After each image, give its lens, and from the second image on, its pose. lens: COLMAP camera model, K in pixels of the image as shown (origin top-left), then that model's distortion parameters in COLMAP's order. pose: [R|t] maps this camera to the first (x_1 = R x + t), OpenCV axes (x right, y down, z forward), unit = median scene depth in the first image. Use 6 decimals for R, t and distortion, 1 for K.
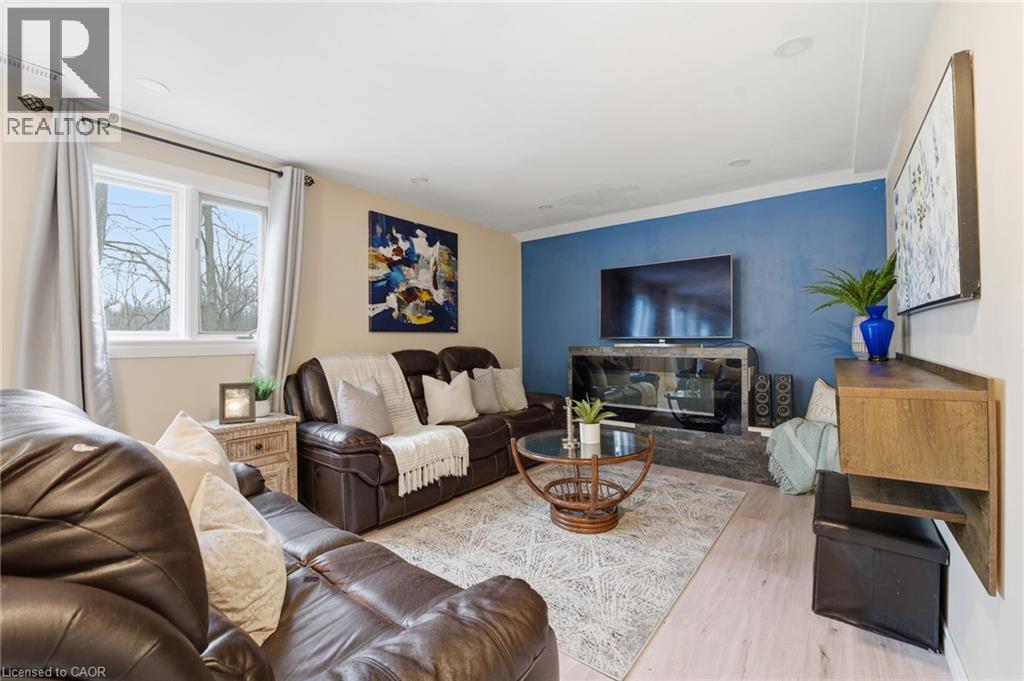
lens RADIAL K [[410.4, 0, 495.8], [0, 410.4, 335.6], [0, 0, 1]] dist [-0.002599, -0.000163]
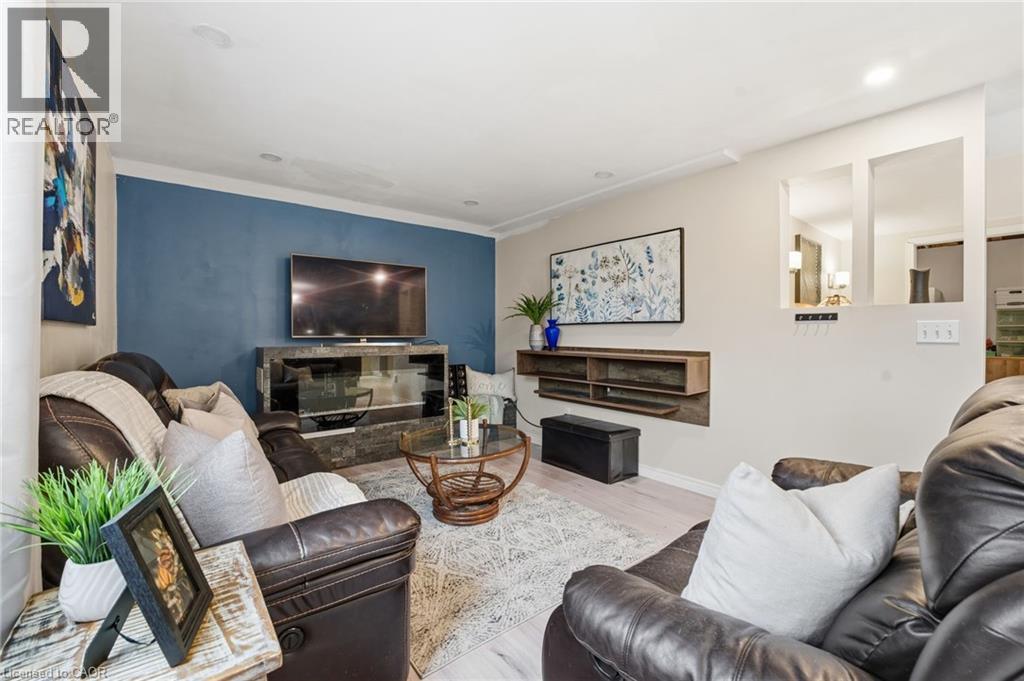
lens RADIAL K [[434.3, 0, 494.7], [0, 434.3, 337.7], [0, 0, 1]] dist [-0.000310, -0.000014]
pose [[0.246454, -0.000311, 0.969155, -0.670526], [-0.007847, 0.999967, 0.002316, 0.003245], [-0.969123, -0.008176, 0.246443, 0.536461]]
